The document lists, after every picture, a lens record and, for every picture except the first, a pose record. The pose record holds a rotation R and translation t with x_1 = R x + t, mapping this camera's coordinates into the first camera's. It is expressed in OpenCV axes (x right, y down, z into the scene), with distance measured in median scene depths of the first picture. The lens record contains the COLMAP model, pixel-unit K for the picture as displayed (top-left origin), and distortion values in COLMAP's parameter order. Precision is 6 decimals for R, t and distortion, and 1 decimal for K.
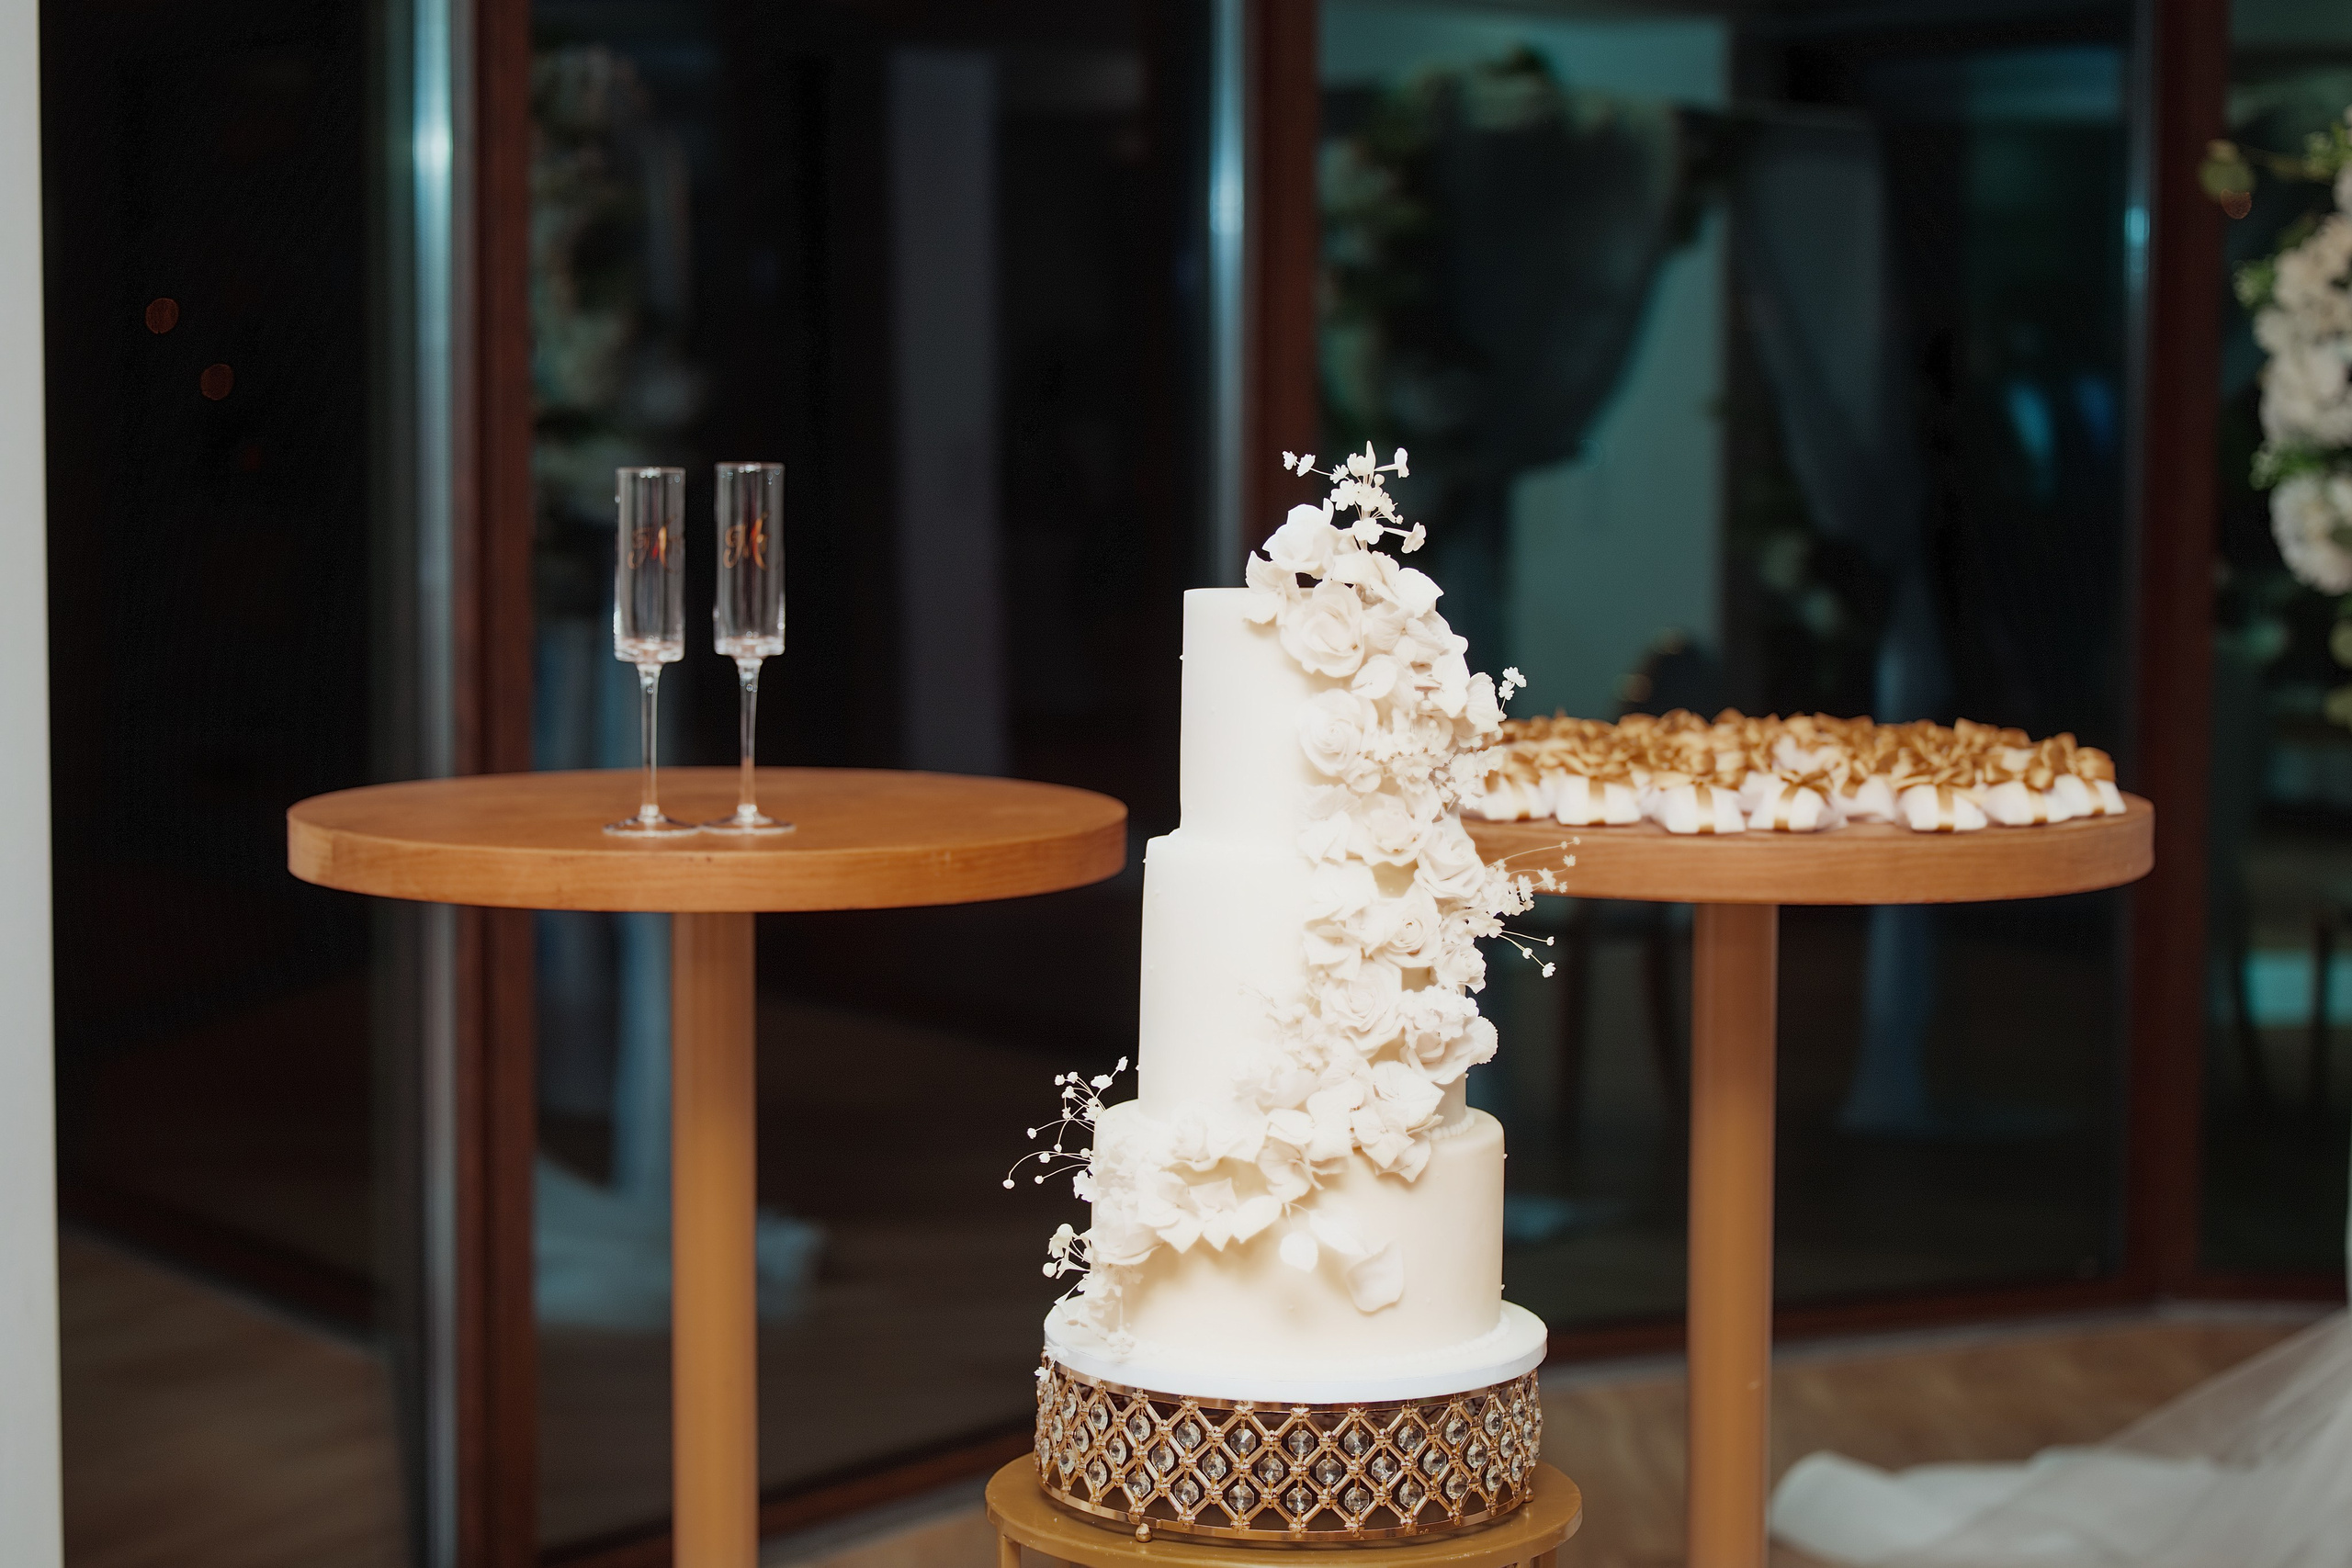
lens RADIAL K [[5052.9, 0, 1056.3], [0, 5052.9, 777.9], [0, 0, 1]] dist [0.033267, -0.021558]
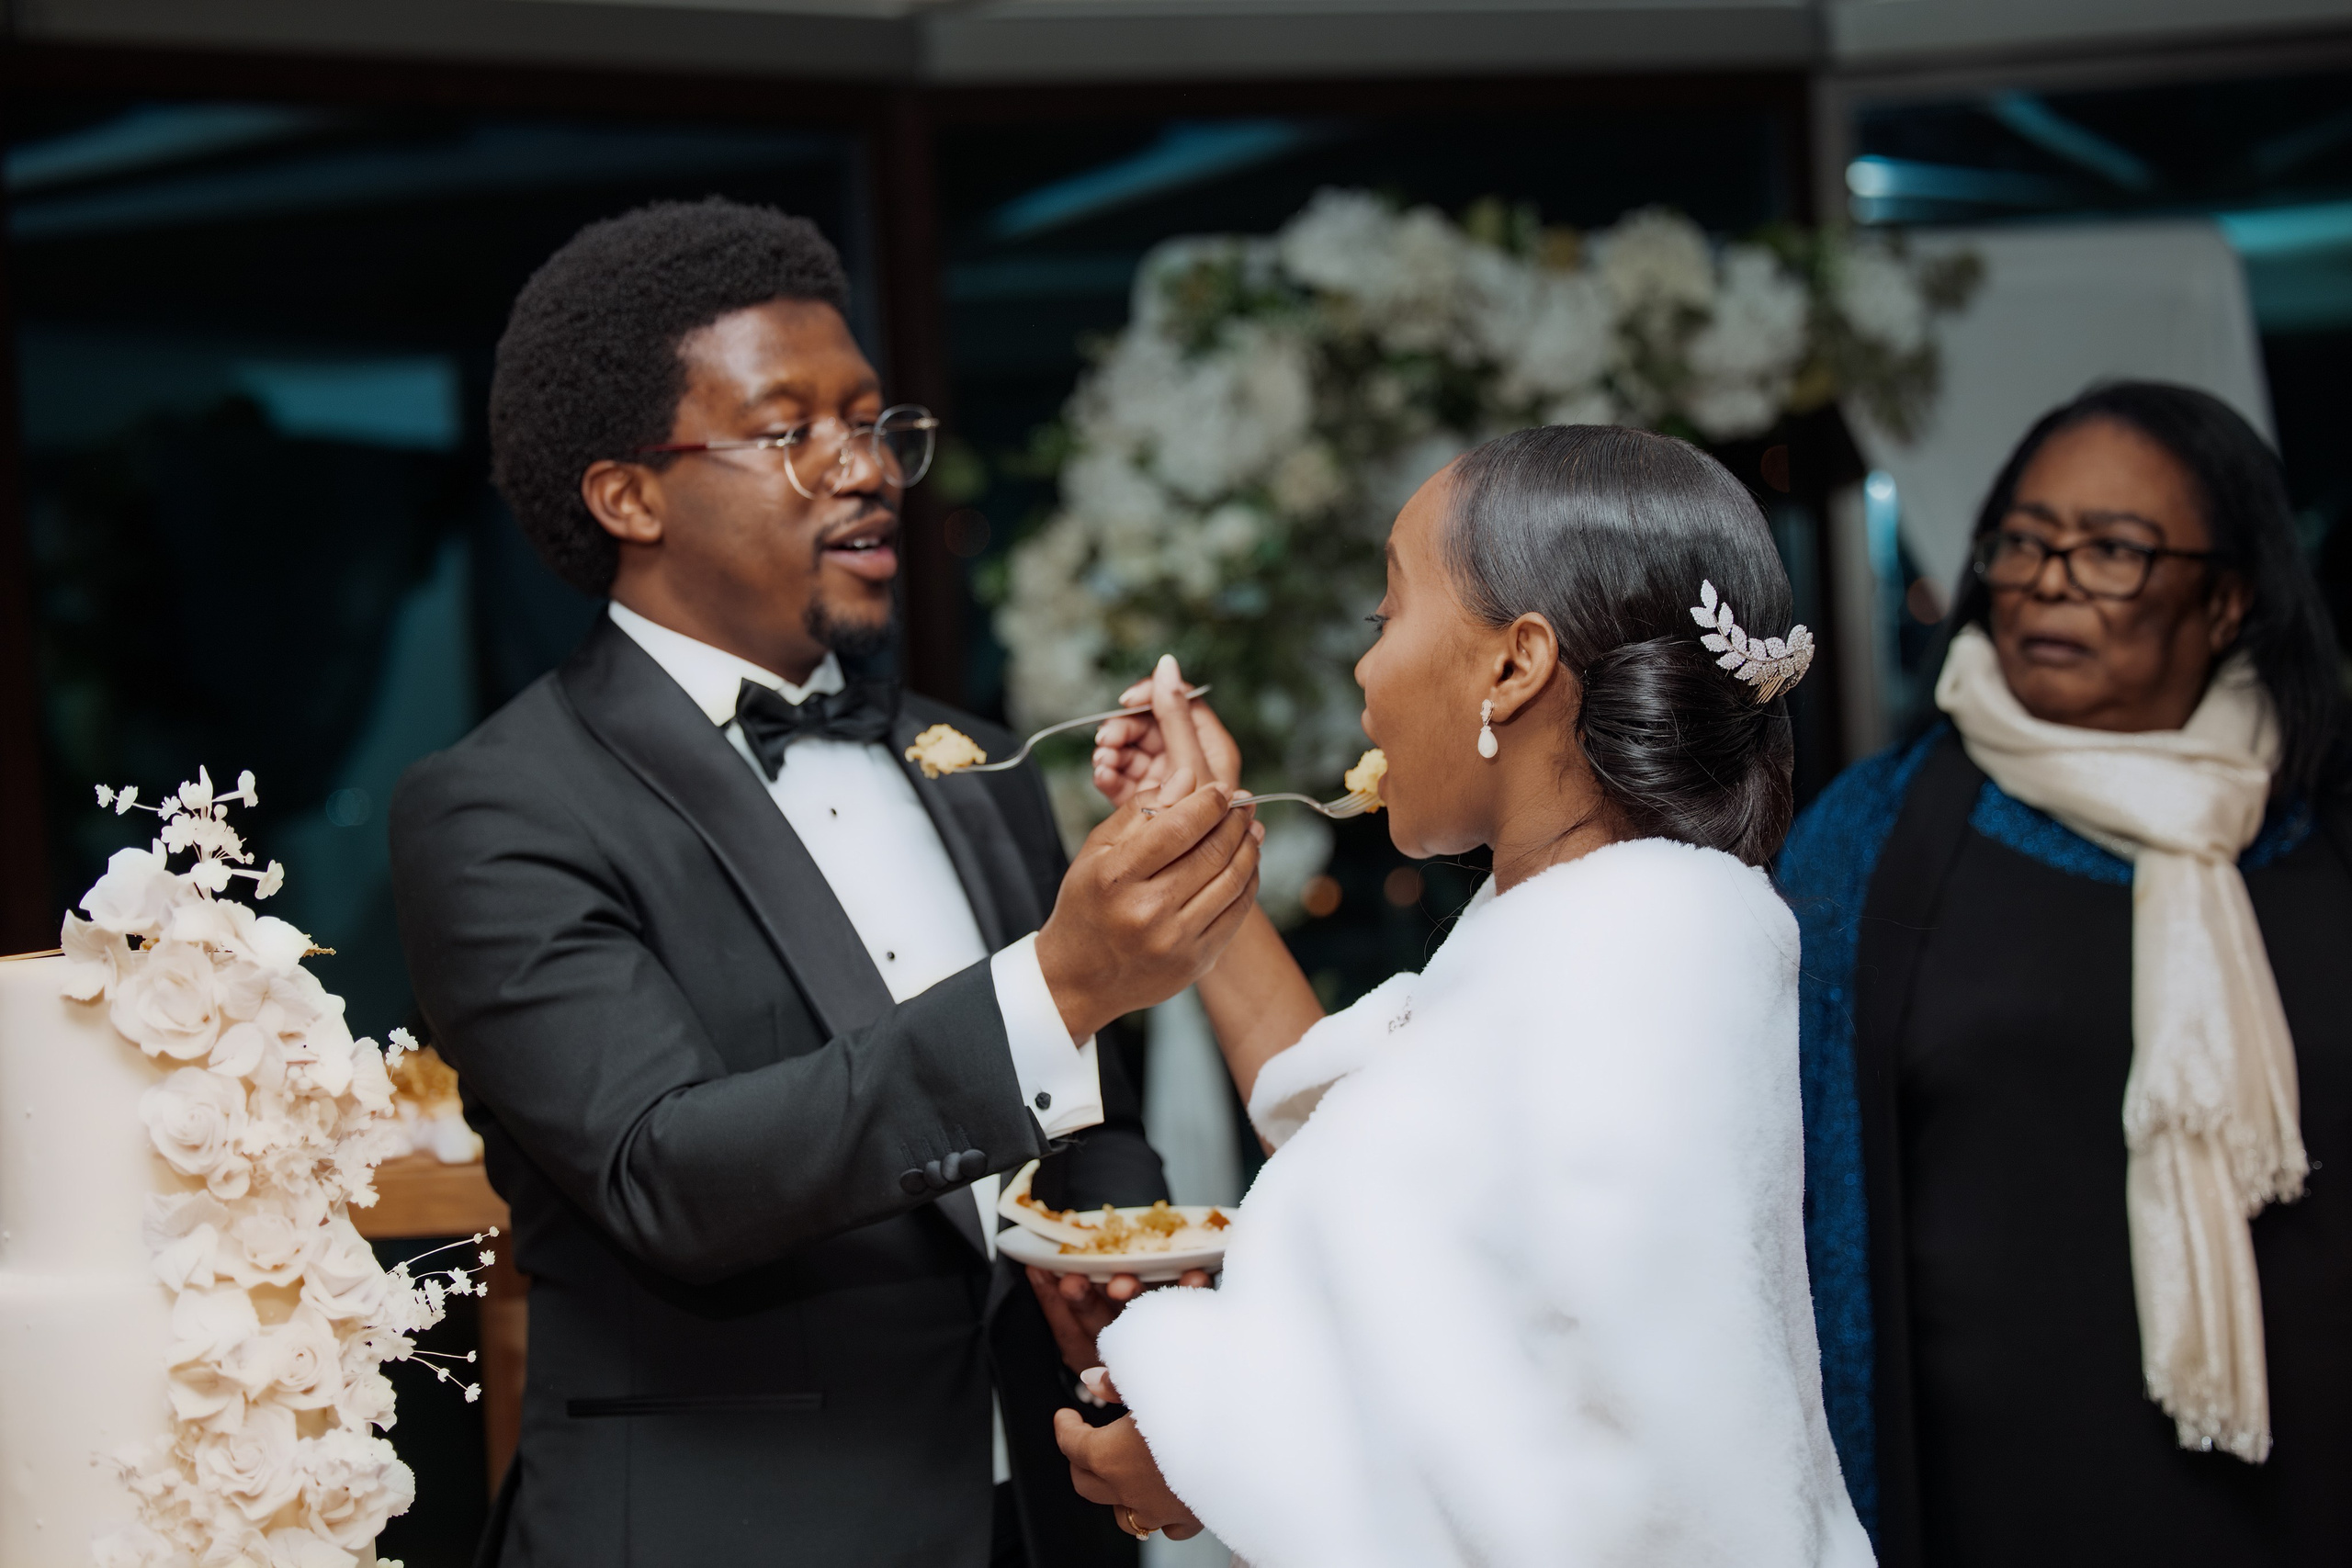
lens RADIAL K [[4746.8, 0, 1201.3], [0, 4746.8, 770.1], [0, 0, 1]] dist [0.023831, -0.007257]
pose [[0.953656, -0.064685, 0.293864, -0.009947], [0.085503, 0.994616, -0.058546, -0.007338], [-0.288495, 0.080959, 0.954053, 0.223906]]
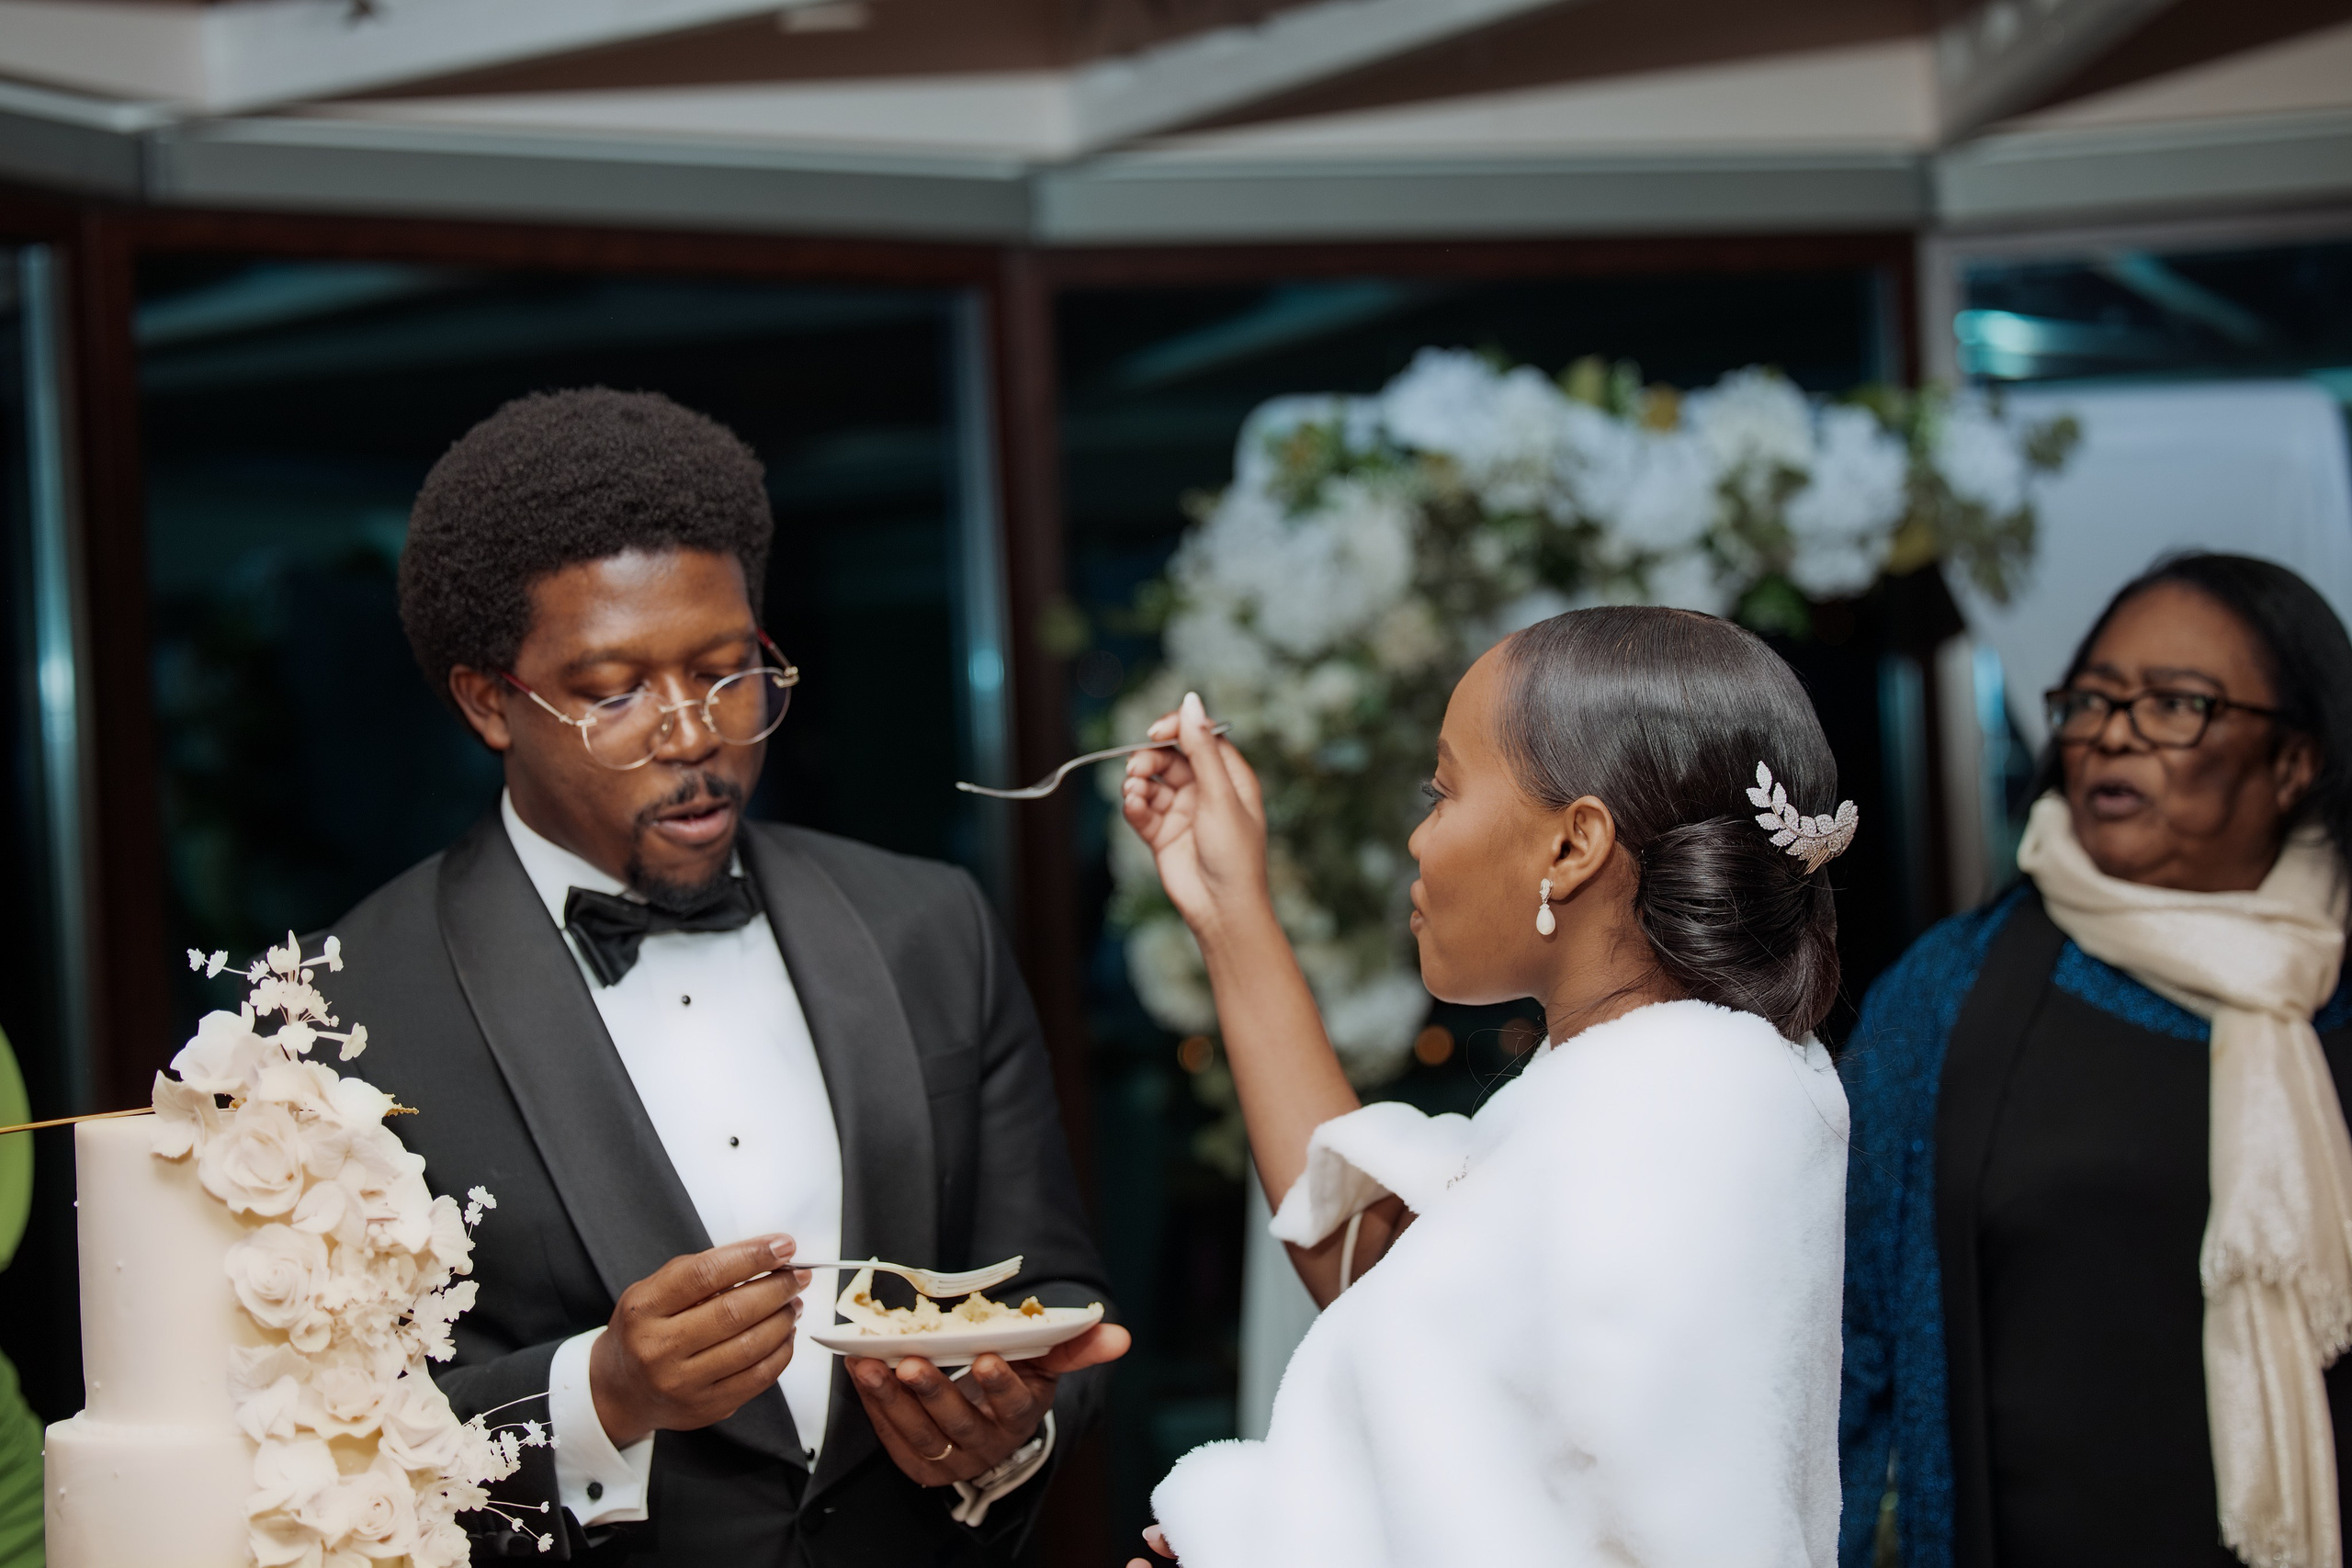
lens RADIAL K [[4746.8, 0, 1201.3], [0, 4746.8, 770.1], [0, 0, 1]] dist [0.023831, -0.007257]
pose [[0.961957, -0.051538, 0.268297, -0.003382], [0.078375, 0.992827, -0.090293, -0.009887], [-0.261719, 0.107886, 0.959095, 0.198752]]
